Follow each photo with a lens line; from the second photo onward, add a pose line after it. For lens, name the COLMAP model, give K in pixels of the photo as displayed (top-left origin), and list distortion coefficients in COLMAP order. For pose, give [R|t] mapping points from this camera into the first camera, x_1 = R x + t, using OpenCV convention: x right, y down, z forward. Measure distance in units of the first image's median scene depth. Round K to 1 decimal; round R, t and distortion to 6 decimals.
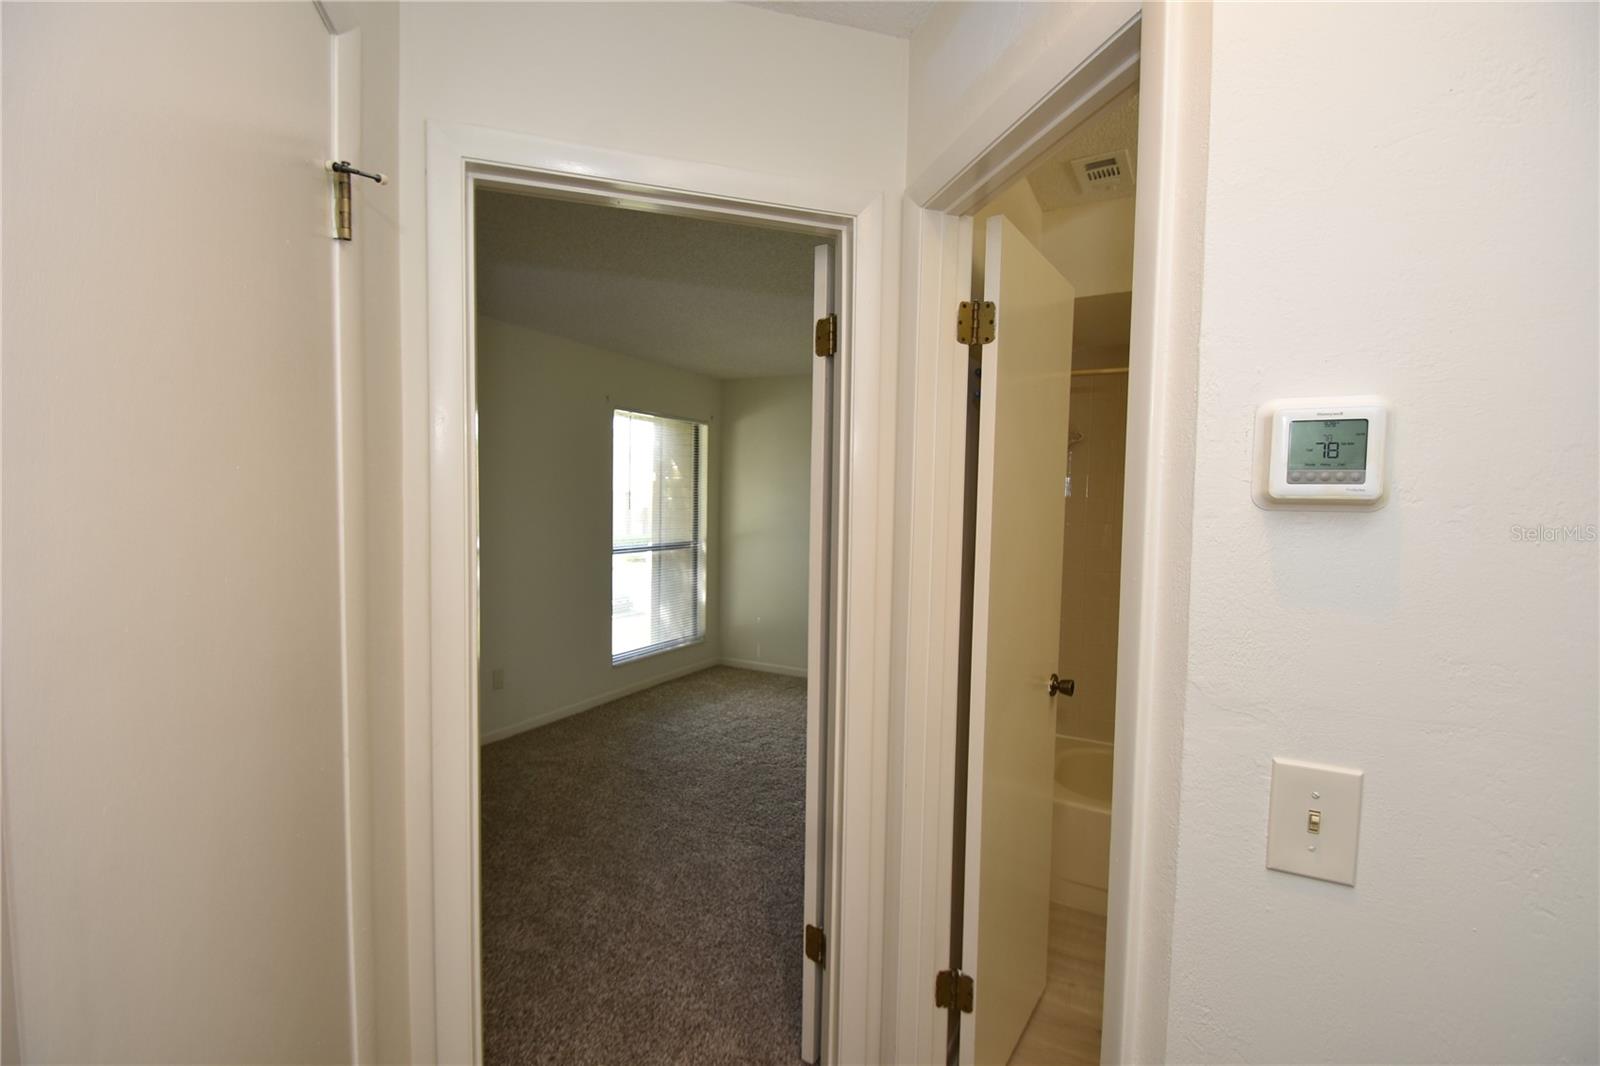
lens RADIAL K [[691.7, 0, 797.9], [0, 691.7, 540.3], [0, 0, 1]] dist [0.012986, -0.016413]
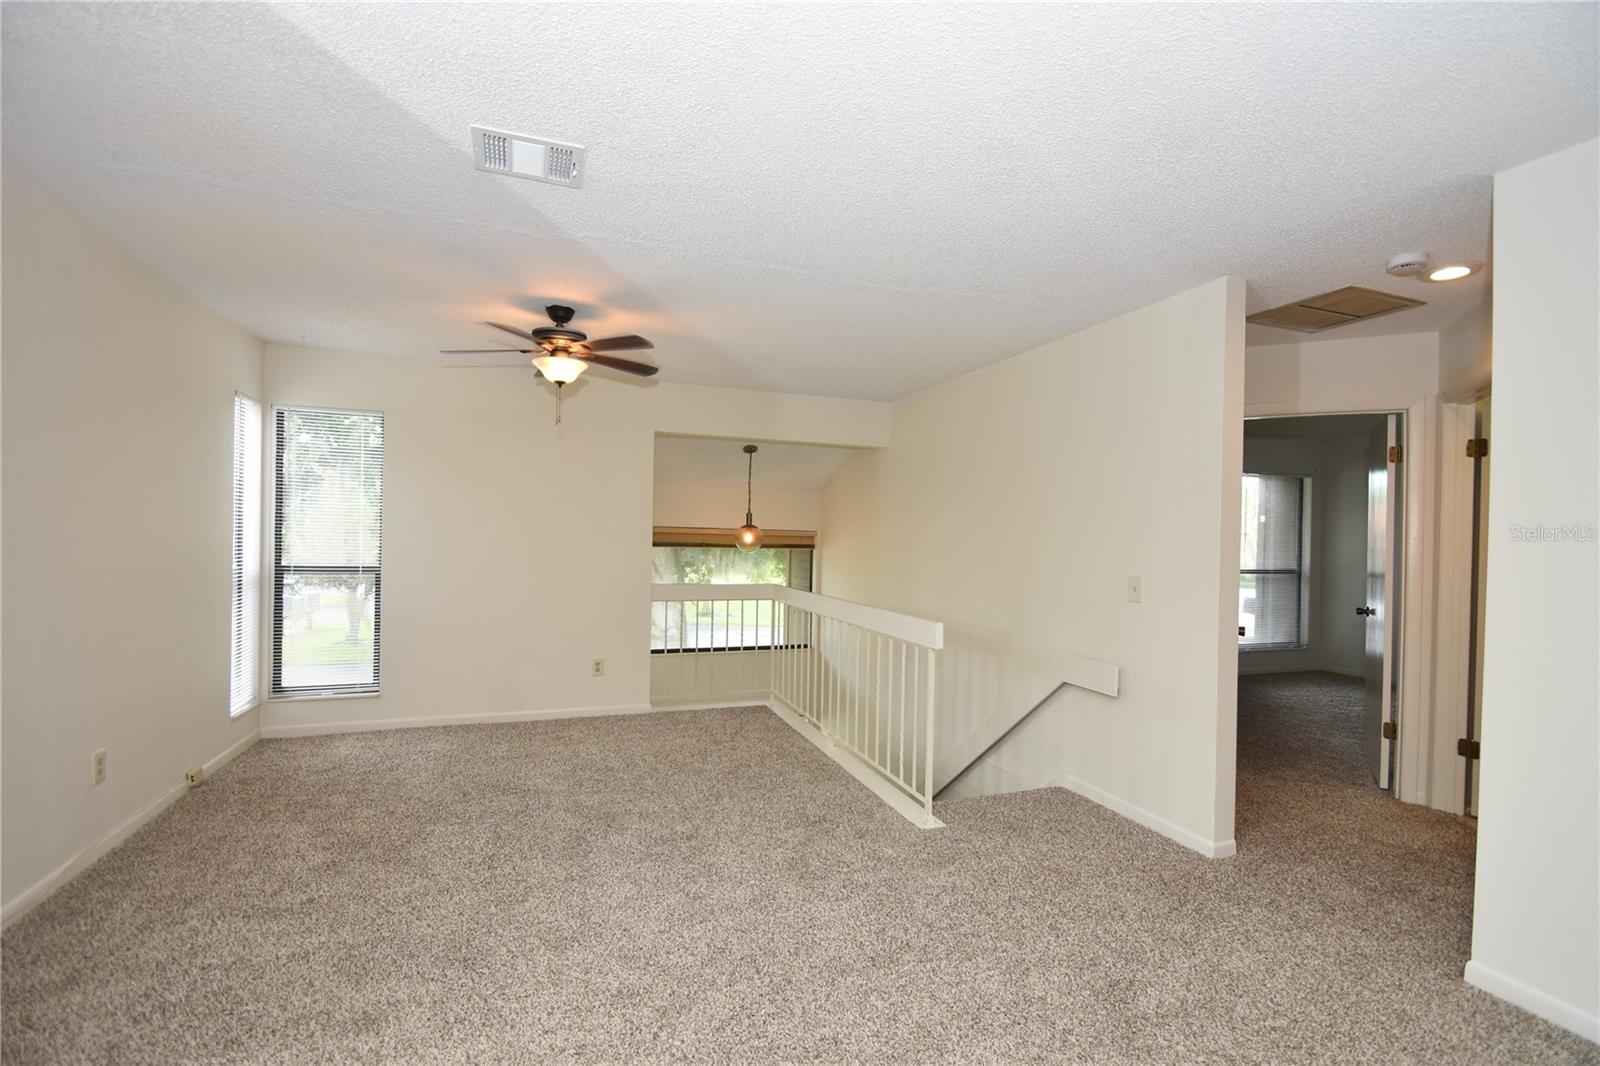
lens RADIAL K [[691.7, 0, 797.9], [0, 691.7, 540.3], [0, 0, 1]] dist [0.012986, -0.016413]
pose [[0.735606, 0.000463, -0.677409, 0.044256], [-0.044881, 0.997836, -0.048055, 0.060447], [0.675921, 0.065752, 0.734035, -0.652104]]
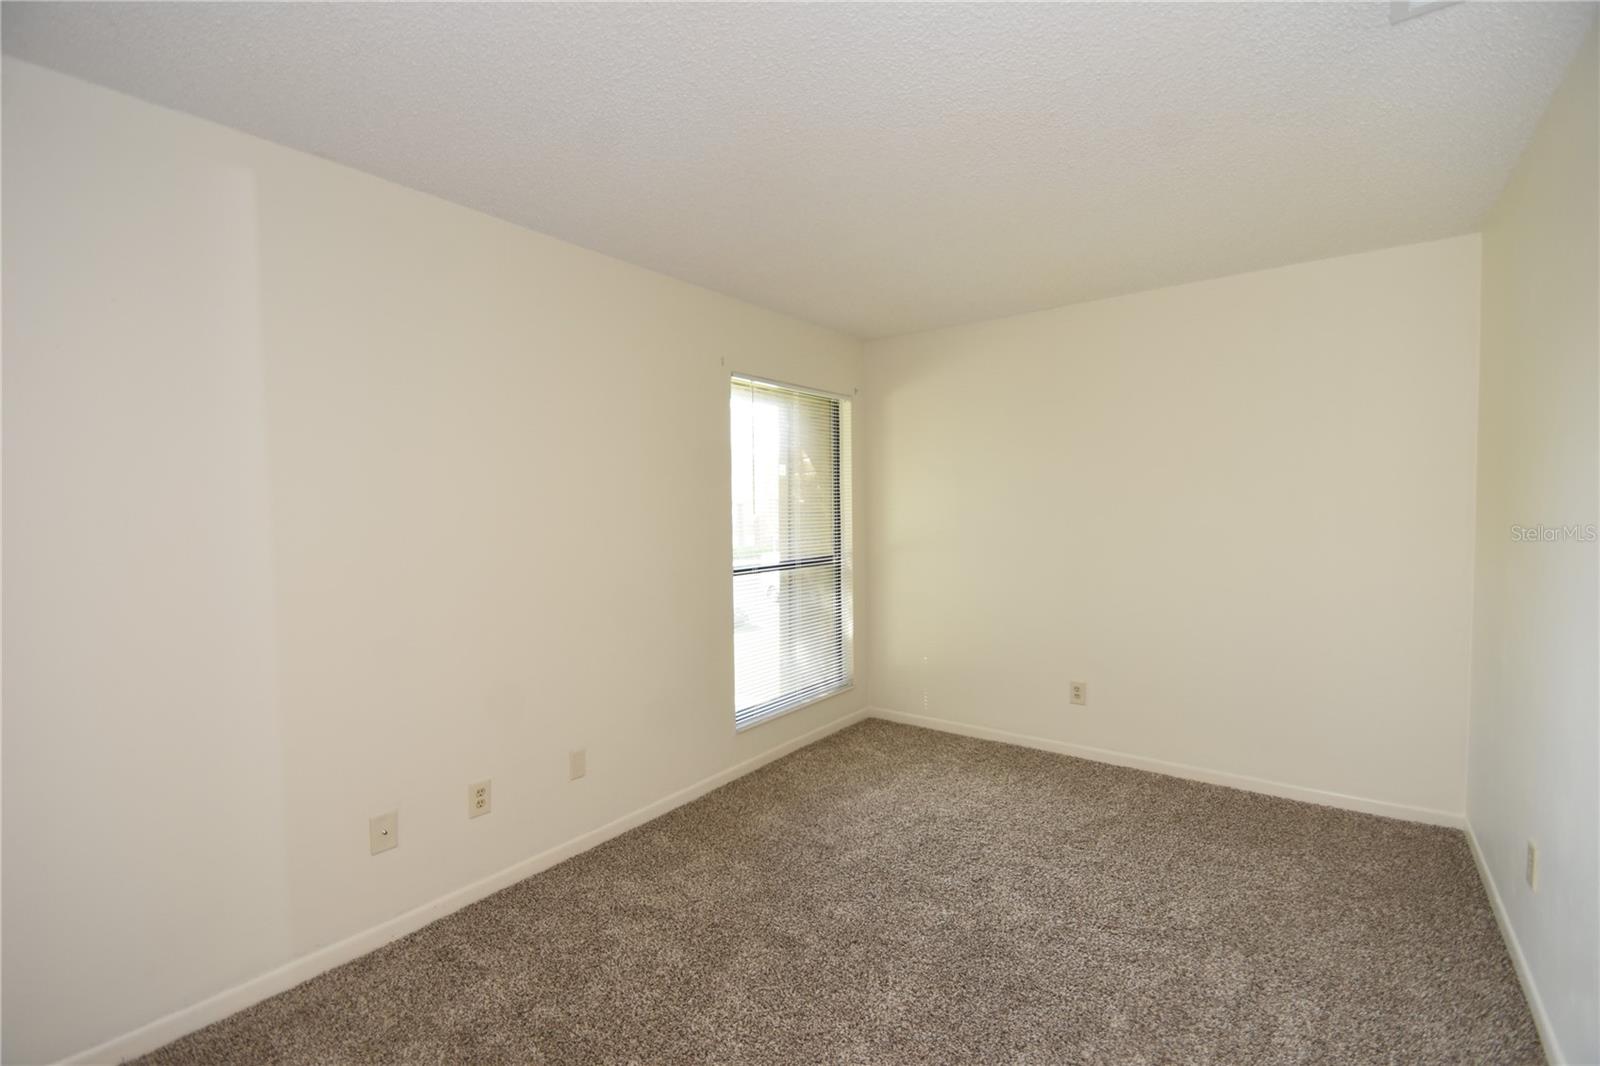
lens RADIAL K [[691.7, 0, 797.9], [0, 691.7, 540.3], [0, 0, 1]] dist [0.012986, -0.016413]
pose [[0.987311, -0.024386, -0.156912, -0.082518], [0.022109, 0.999624, -0.016239, -0.004377], [0.157249, 0.012564, 0.987479, 0.282722]]
